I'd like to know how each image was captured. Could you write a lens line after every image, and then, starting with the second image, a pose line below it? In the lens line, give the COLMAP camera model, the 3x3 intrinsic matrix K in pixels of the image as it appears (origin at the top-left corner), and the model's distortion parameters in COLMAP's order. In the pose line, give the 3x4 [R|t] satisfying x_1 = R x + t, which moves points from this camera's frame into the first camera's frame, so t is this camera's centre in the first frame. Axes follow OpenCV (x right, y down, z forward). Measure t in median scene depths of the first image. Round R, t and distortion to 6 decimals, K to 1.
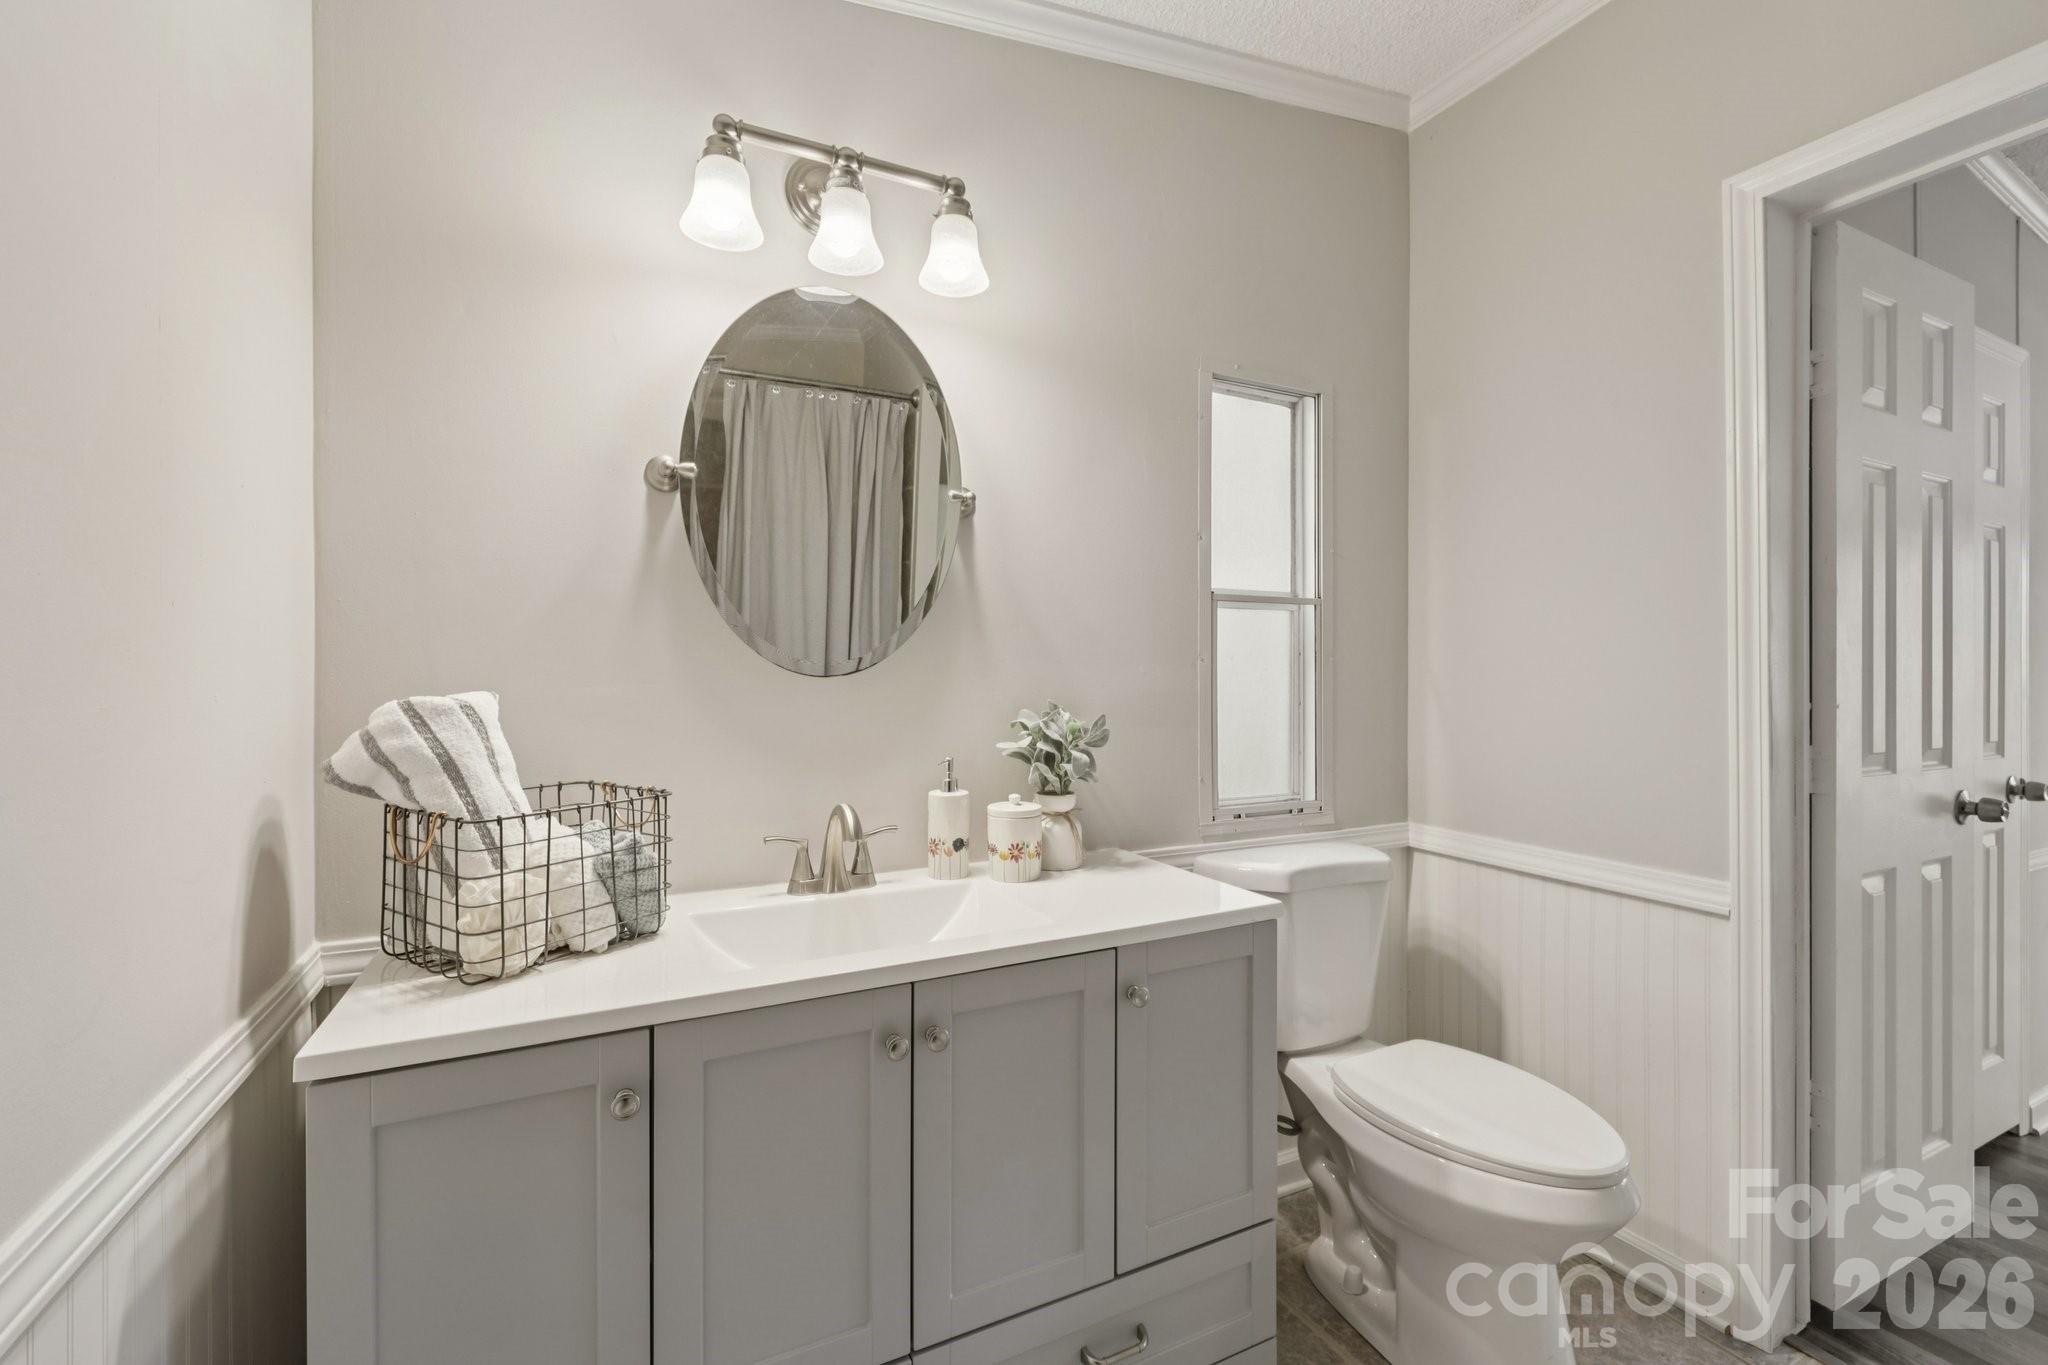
lens RADIAL K [[864.2, 0, 1023.7], [0, 864.2, 670.7], [0, 0, 1]] dist [0.001406, 0.000190]
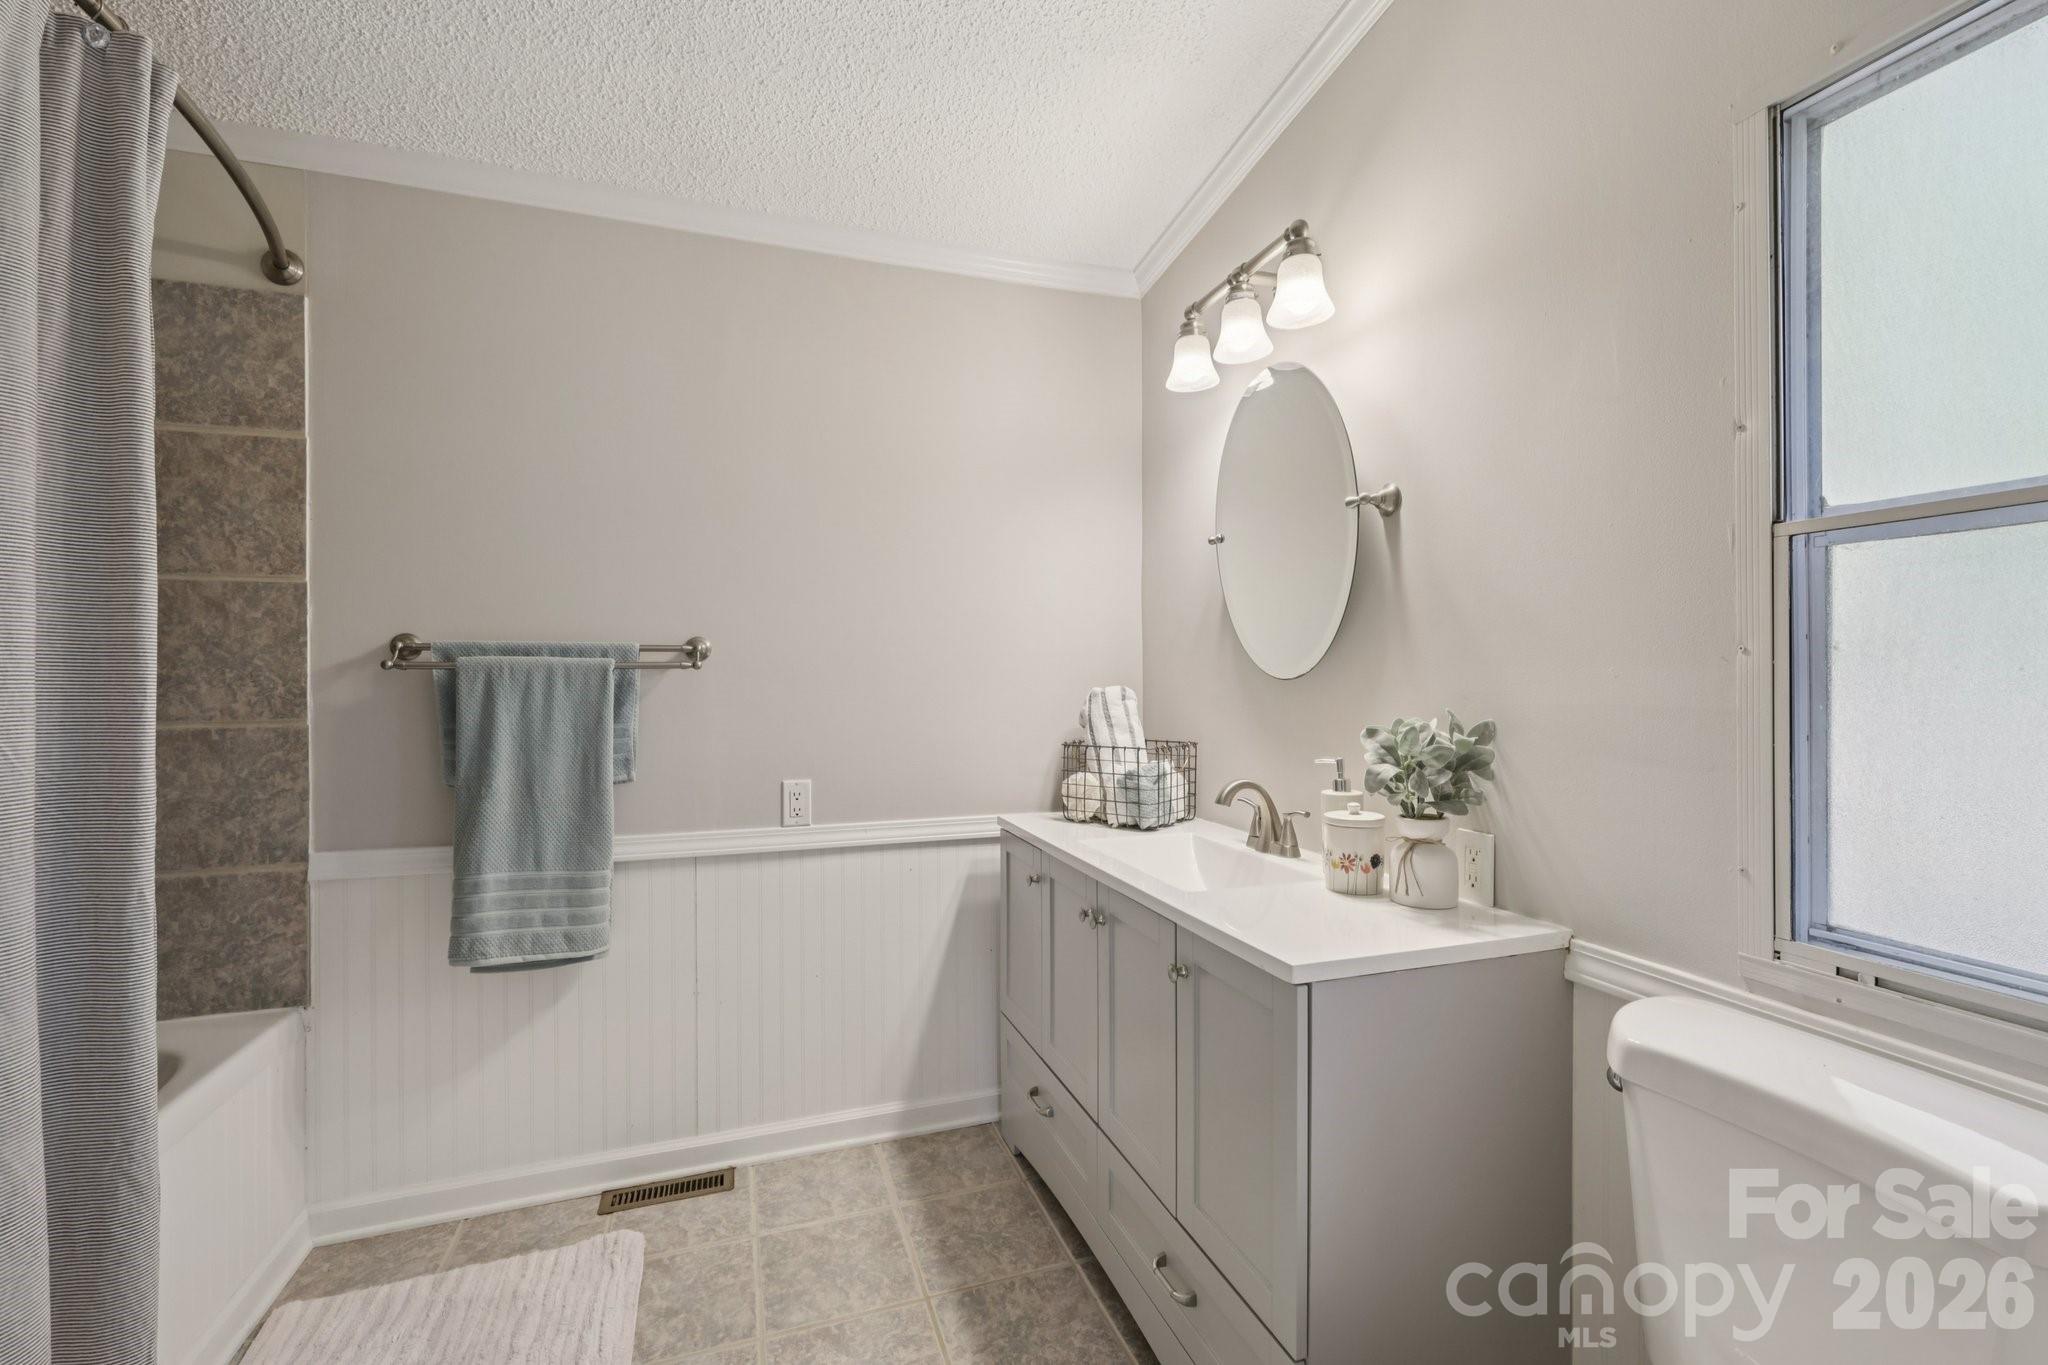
lens RADIAL K [[864.2, 0, 1022.2], [0, 864.2, 678.0], [0, 0, 1]] dist [0.001406, 0.000190]
pose [[-0.139409, 0.001050, -0.990234, 0.961060], [0.003589, 0.999993, 0.000555, 0.002582], [0.990228, -0.003477, -0.139412, 0.748529]]
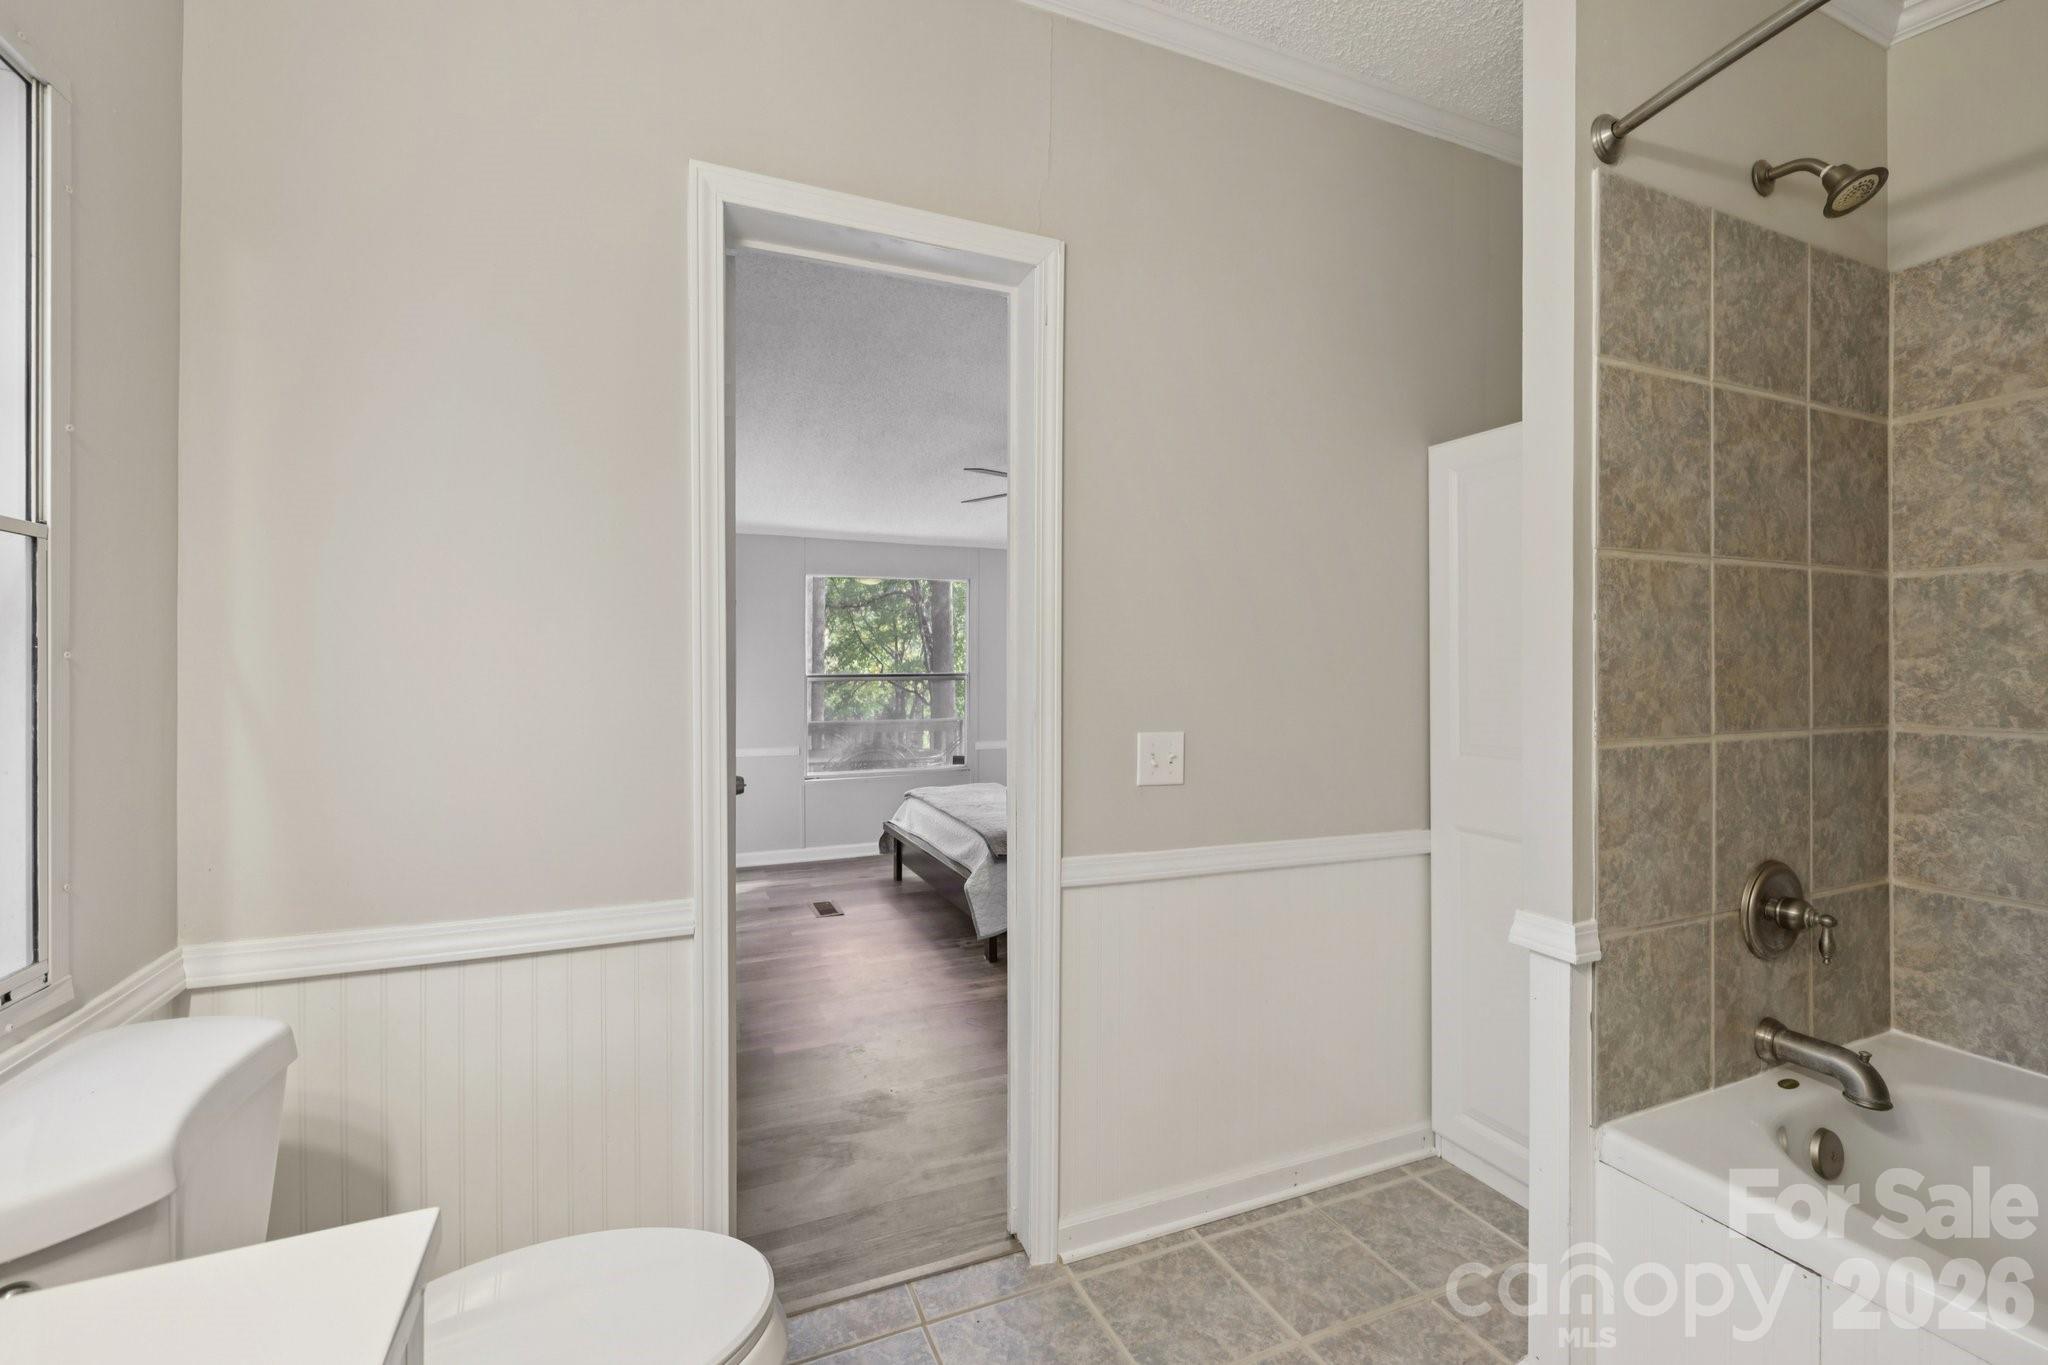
lens RADIAL K [[864.2, 0, 1022.9], [0, 864.2, 674.4], [0, 0, 1]] dist [0.001406, 0.000190]
pose [[0.060223, -0.007016, 0.998160, -0.115434], [-0.003959, 0.999966, 0.007267, -0.012278], [-0.998177, -0.004389, 0.060193, 0.574691]]
